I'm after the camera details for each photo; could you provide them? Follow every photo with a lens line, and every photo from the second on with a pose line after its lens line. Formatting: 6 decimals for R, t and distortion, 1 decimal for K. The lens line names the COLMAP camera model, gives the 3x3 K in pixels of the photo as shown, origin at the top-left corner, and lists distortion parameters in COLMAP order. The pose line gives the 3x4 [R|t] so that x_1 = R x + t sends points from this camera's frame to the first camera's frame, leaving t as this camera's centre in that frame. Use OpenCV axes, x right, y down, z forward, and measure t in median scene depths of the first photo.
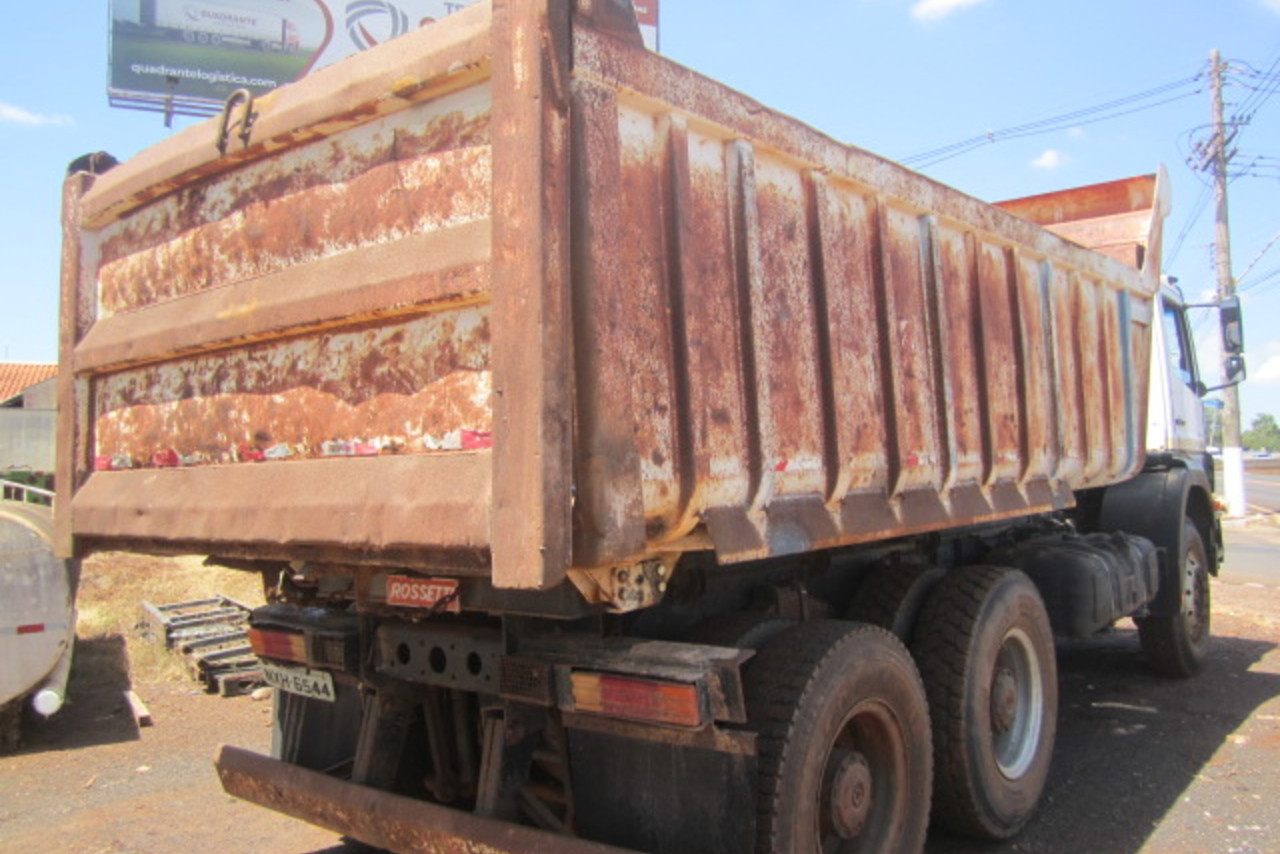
lens RADIAL K [[1073.0, 0, 637.4], [0, 1073.0, 429.7], [0, 0, 1]] dist [-0.066753, 0.000748]
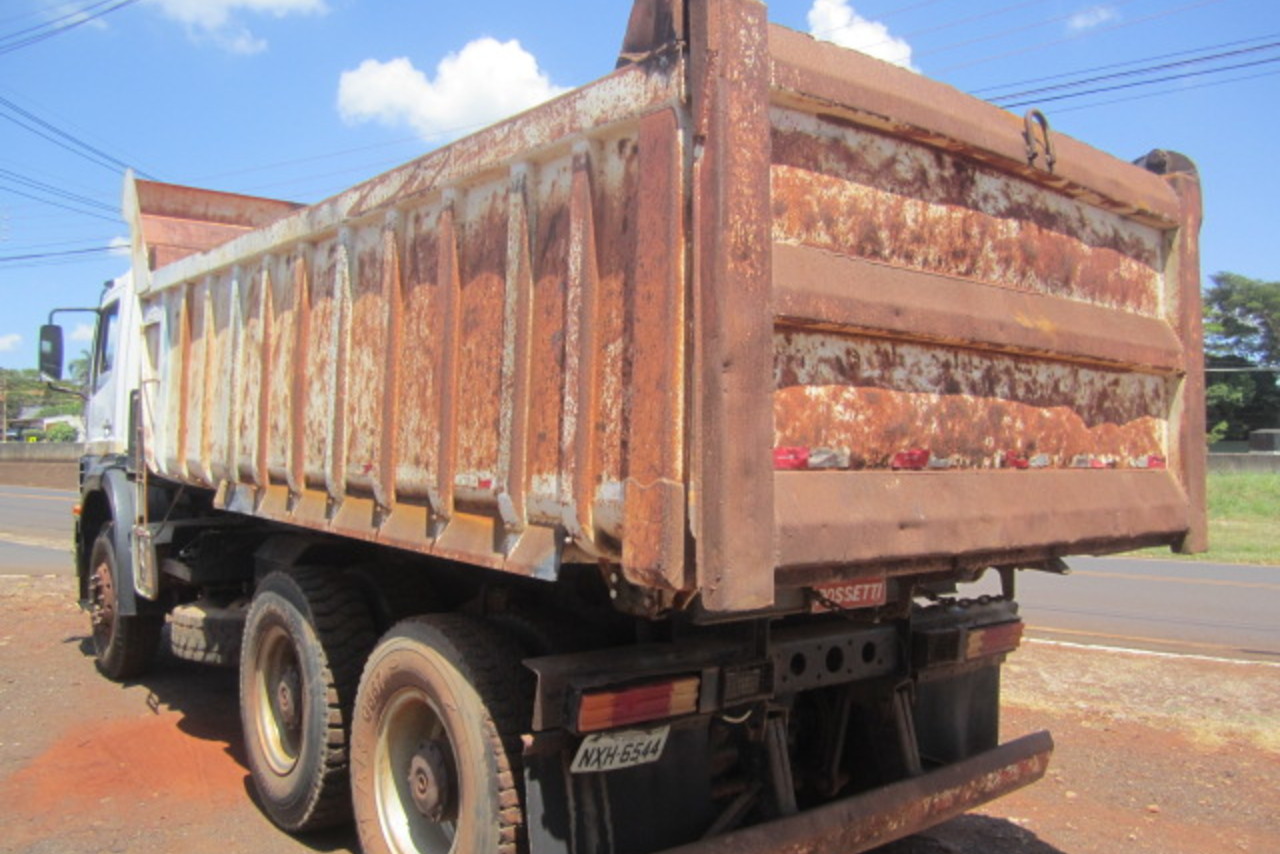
lens RADIAL K [[1073.0, 0, 637.1], [0, 1073.0, 426.2], [0, 0, 1]] dist [-0.066753, 0.000748]
pose [[0.201890, 0.054476, 0.977892, -1.426652], [-0.062752, 0.997120, -0.042592, 0.055122], [-0.977396, -0.052765, 0.204727, 1.135012]]
